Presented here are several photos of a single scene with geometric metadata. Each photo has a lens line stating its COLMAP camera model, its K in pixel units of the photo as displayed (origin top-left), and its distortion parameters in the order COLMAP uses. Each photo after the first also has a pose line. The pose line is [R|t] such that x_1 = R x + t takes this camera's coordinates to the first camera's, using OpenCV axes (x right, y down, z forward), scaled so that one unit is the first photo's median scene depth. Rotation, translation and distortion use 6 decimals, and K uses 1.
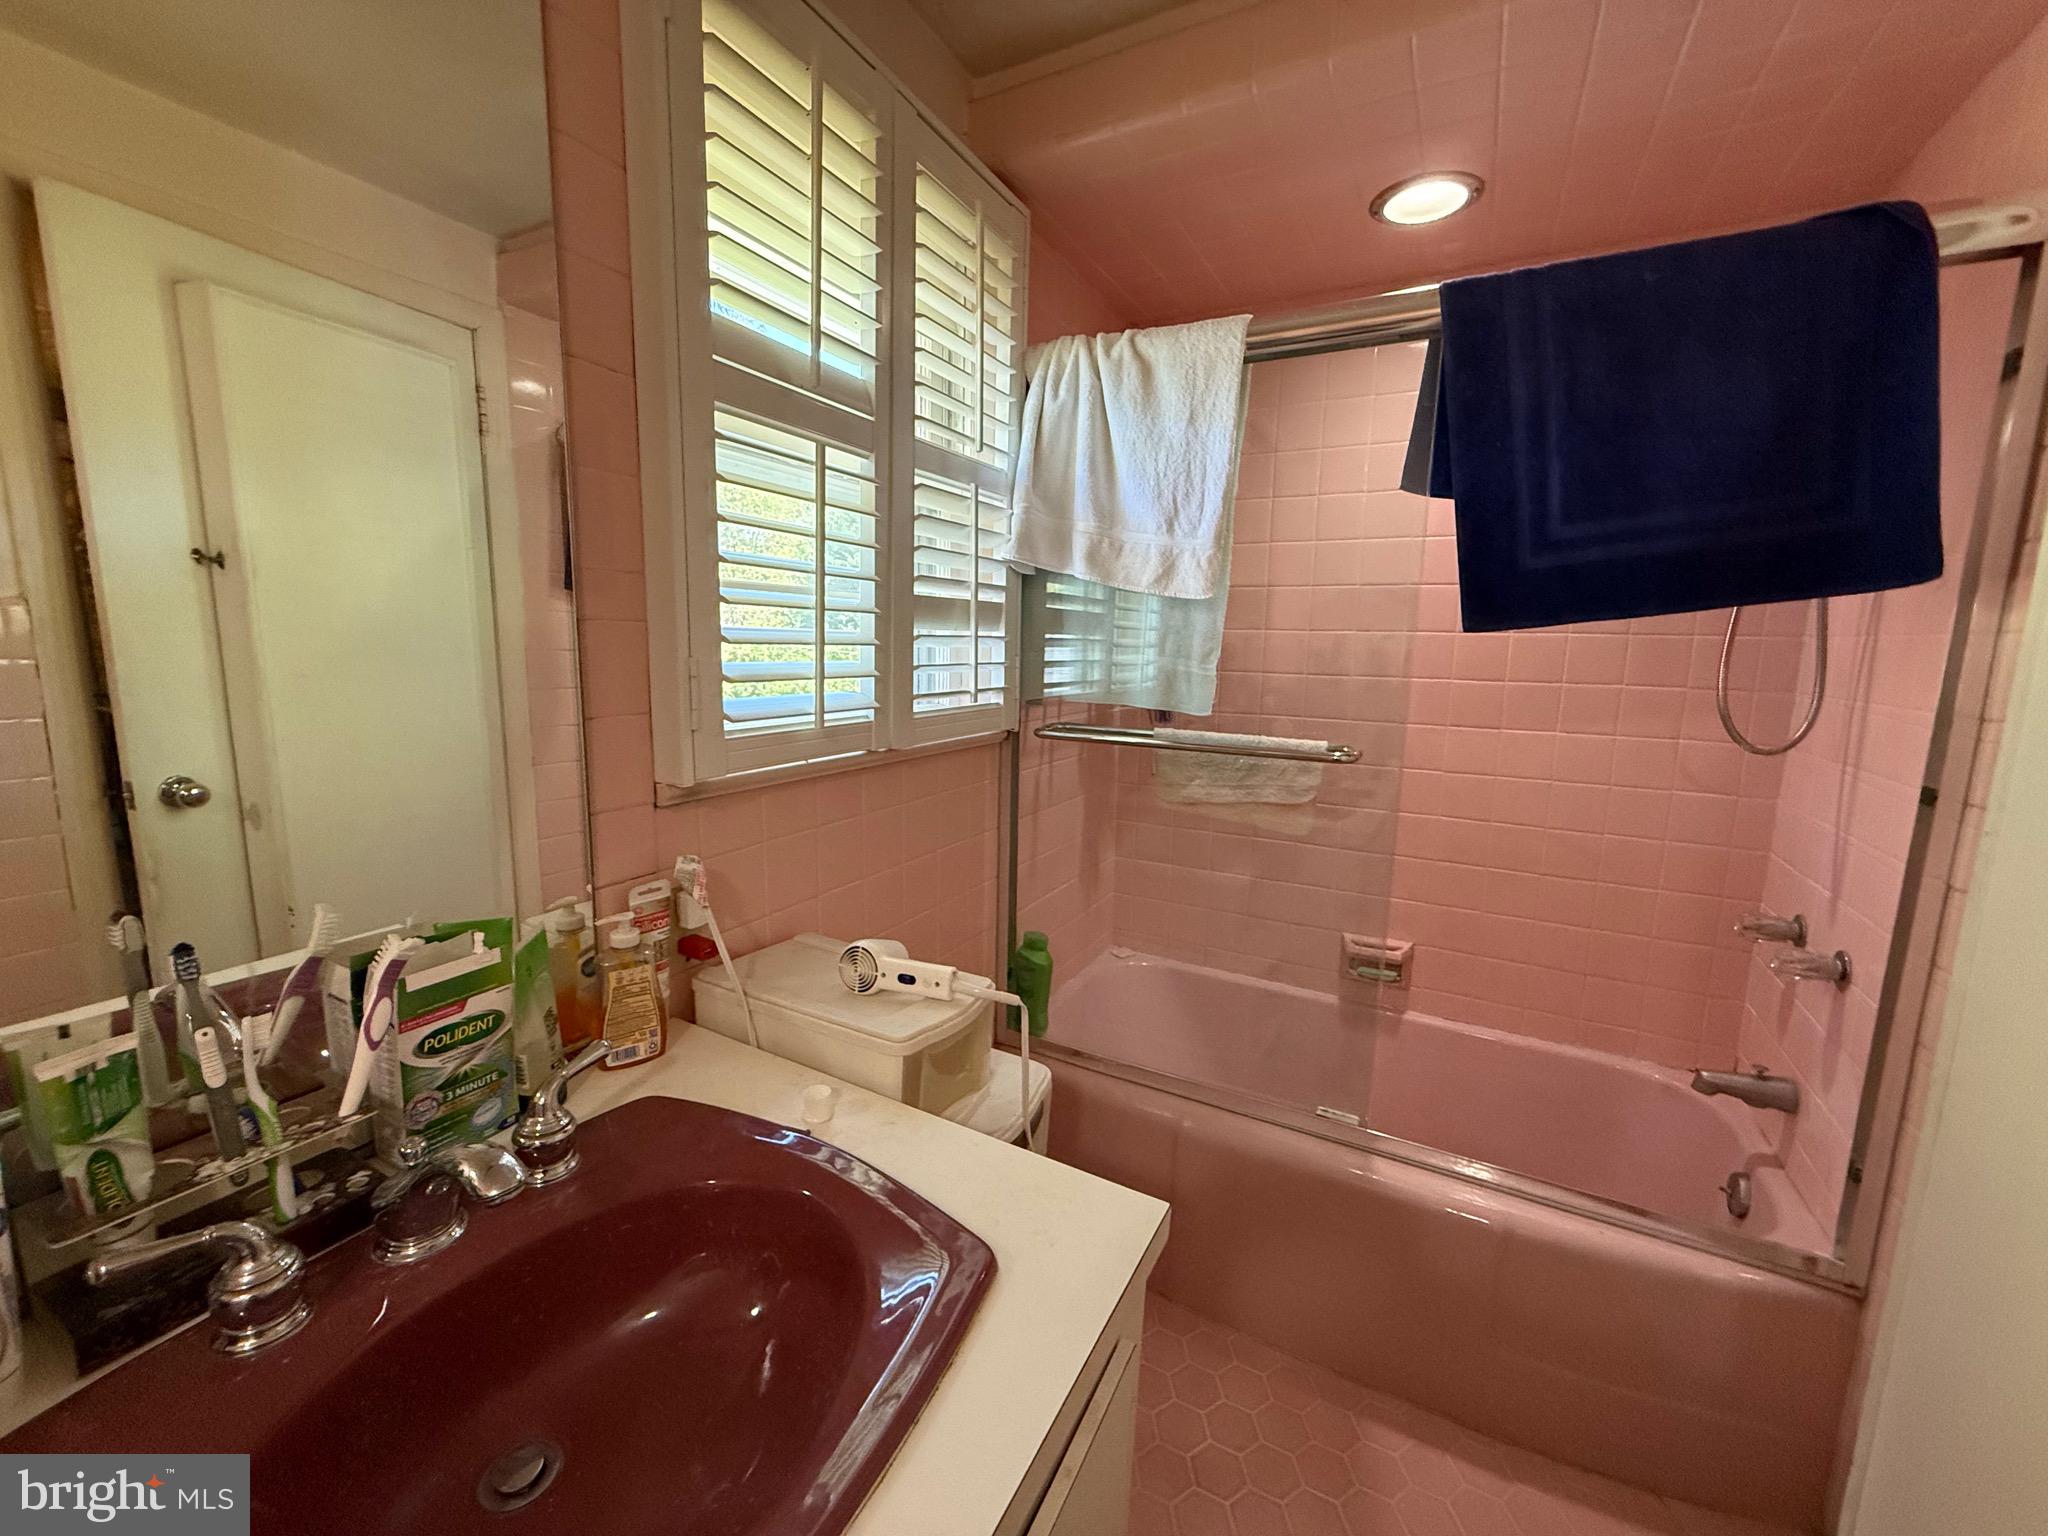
lens RADIAL K [[814.2, 0, 1019.6], [0, 814.2, 759.7], [0, 0, 1]] dist [-0.000742, -0.000022]
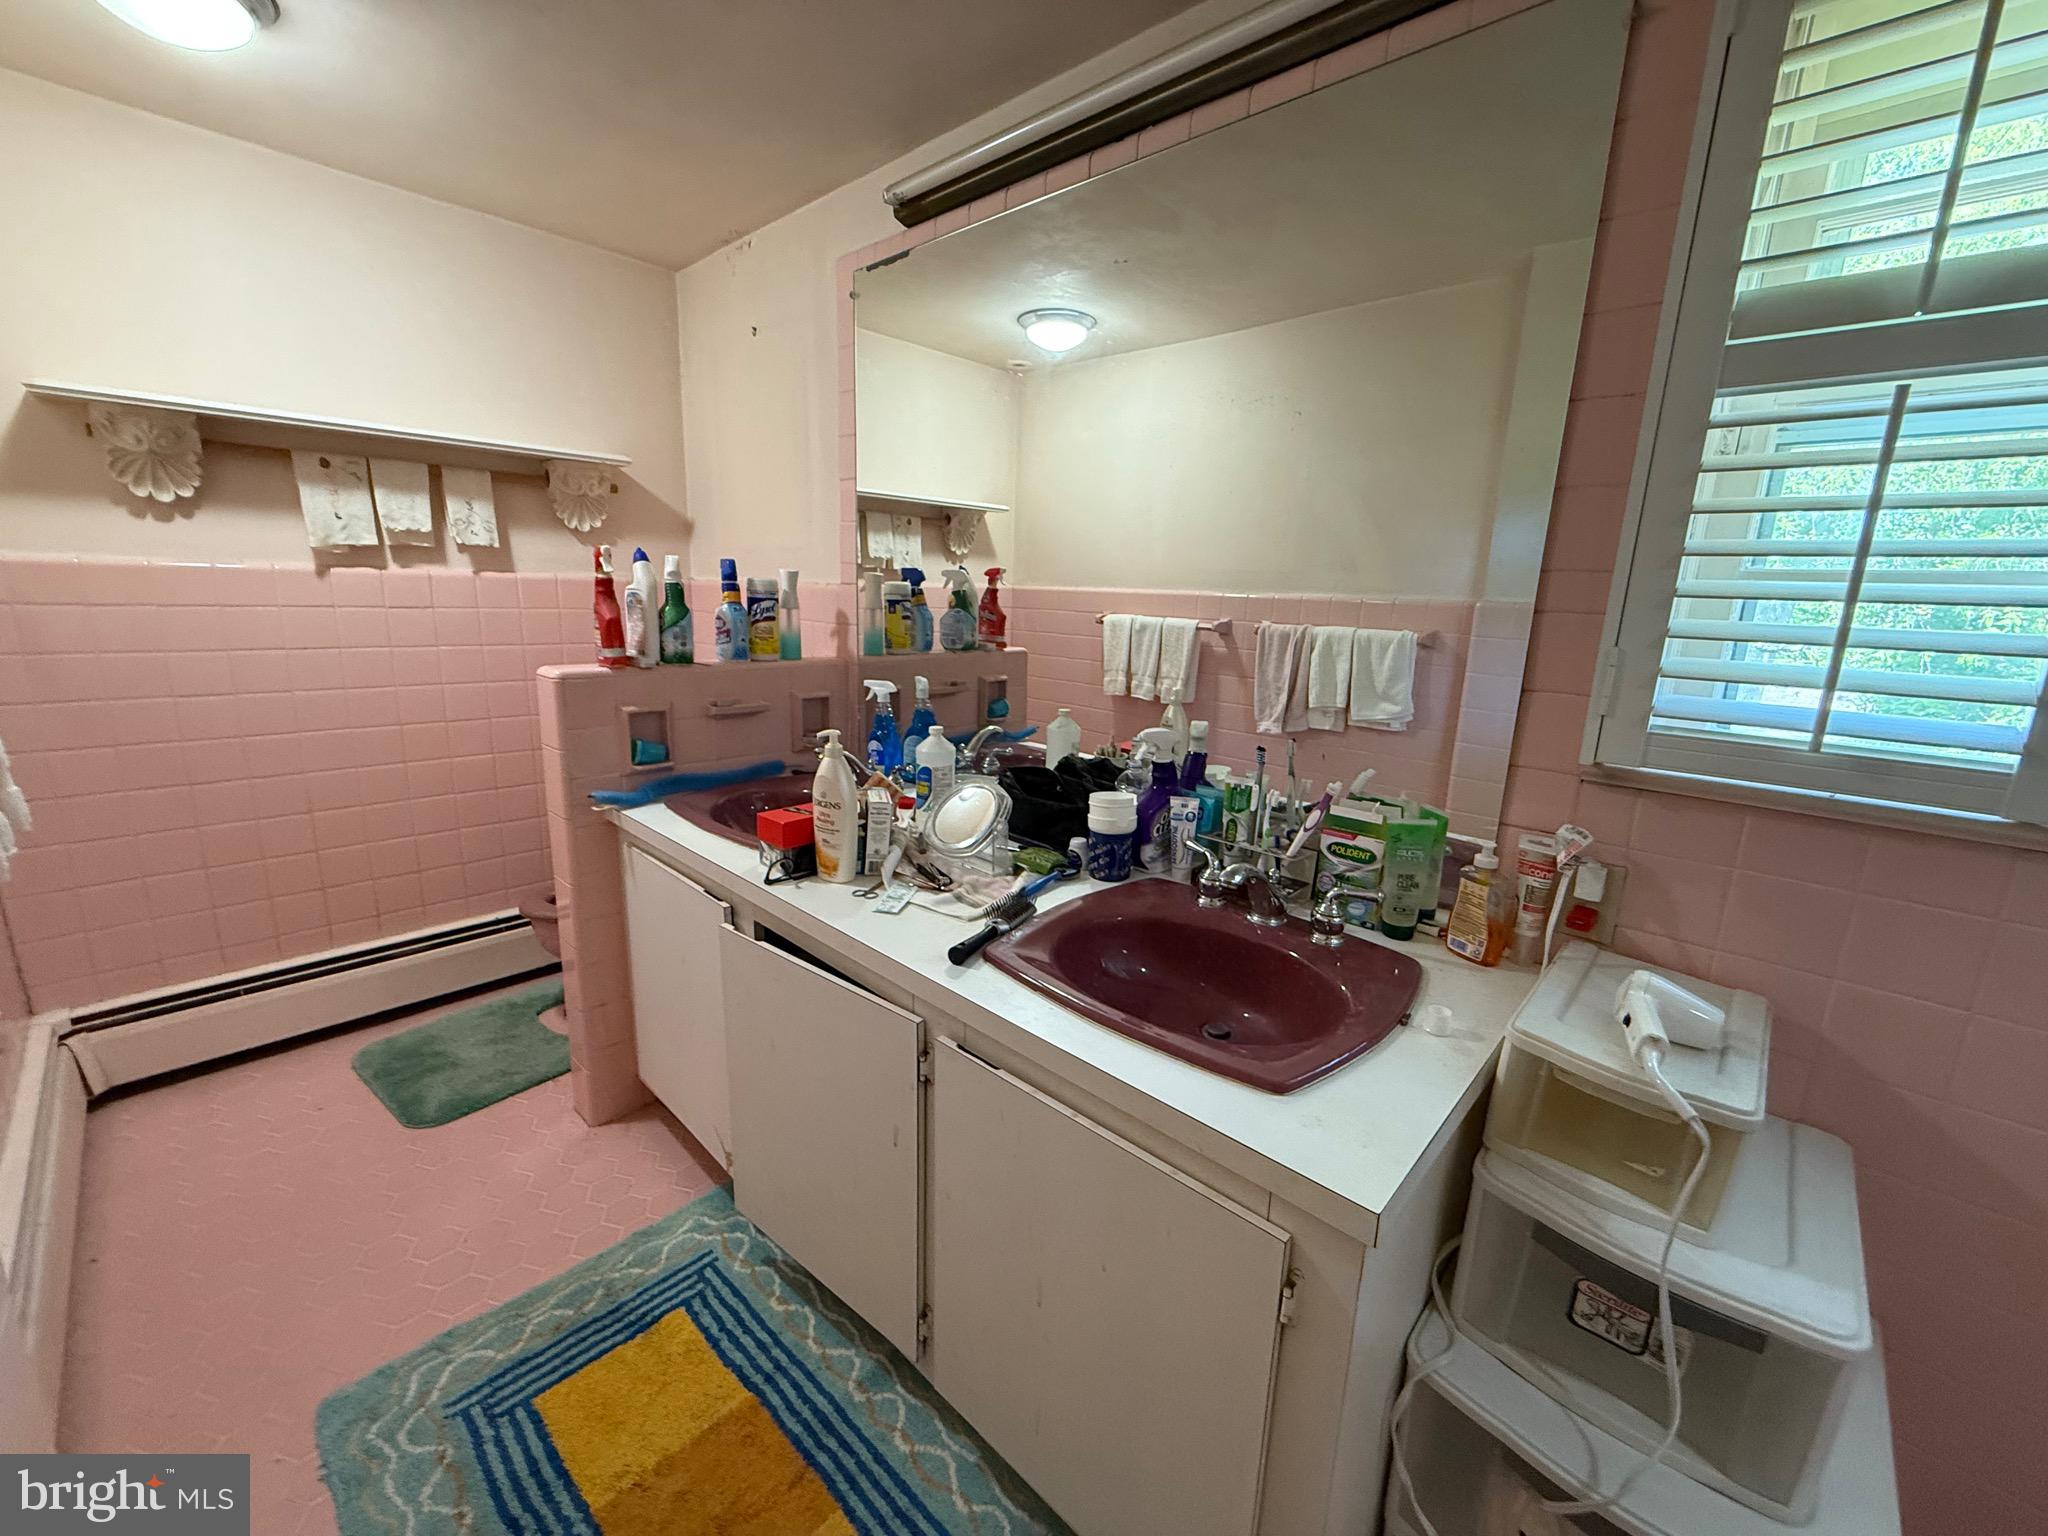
lens RADIAL K [[814.2, 0, 1024.3], [0, 814.2, 778.0], [0, 0, 1]] dist [-0.000742, -0.000022]
pose [[-0.256552, 0.182377, -0.949168, 0.879589], [-0.181446, 0.955488, 0.232635, -0.071583], [0.949346, 0.231906, -0.212041, 0.544175]]
